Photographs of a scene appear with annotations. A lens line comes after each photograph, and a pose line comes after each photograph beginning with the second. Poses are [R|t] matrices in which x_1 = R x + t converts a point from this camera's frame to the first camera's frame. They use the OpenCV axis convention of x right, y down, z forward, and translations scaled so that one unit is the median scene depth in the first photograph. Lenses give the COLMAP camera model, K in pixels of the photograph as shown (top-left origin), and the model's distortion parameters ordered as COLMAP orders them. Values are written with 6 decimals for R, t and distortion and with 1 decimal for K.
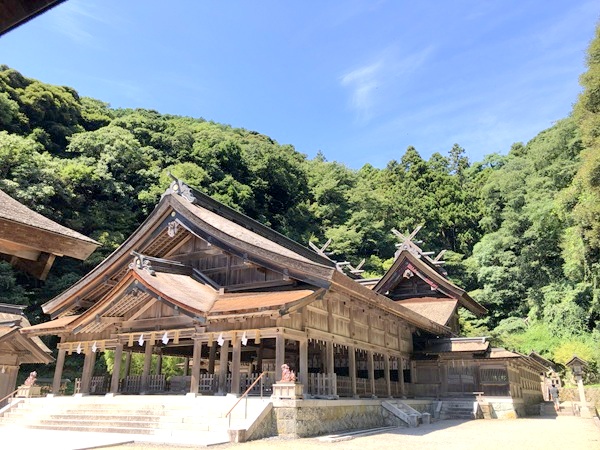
lens RADIAL K [[487.4, 0, 300.0], [0, 487.4, 225.0], [0, 0, 1]] dist [0.006883, 0.006060]
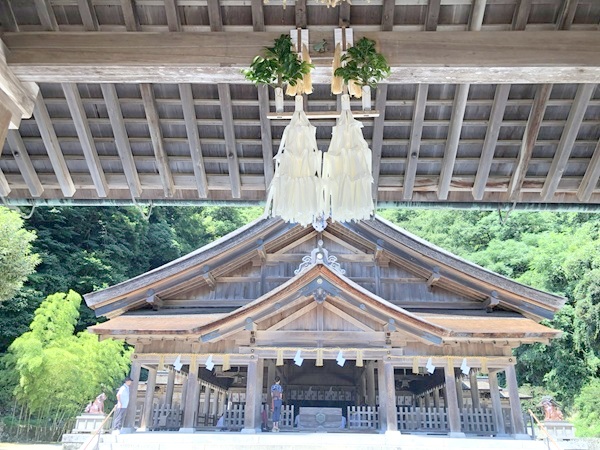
lens RADIAL K [[487.4, 0, 300.0], [0, 487.4, 225.0], [0, 0, 1]] dist [0.006883, 0.006060]
pose [[0.893574, 0.185900, 0.408616, -0.640665], [-0.161449, 0.982405, -0.093885, 0.098335], [-0.418879, 0.017923, 0.907865, 0.291550]]
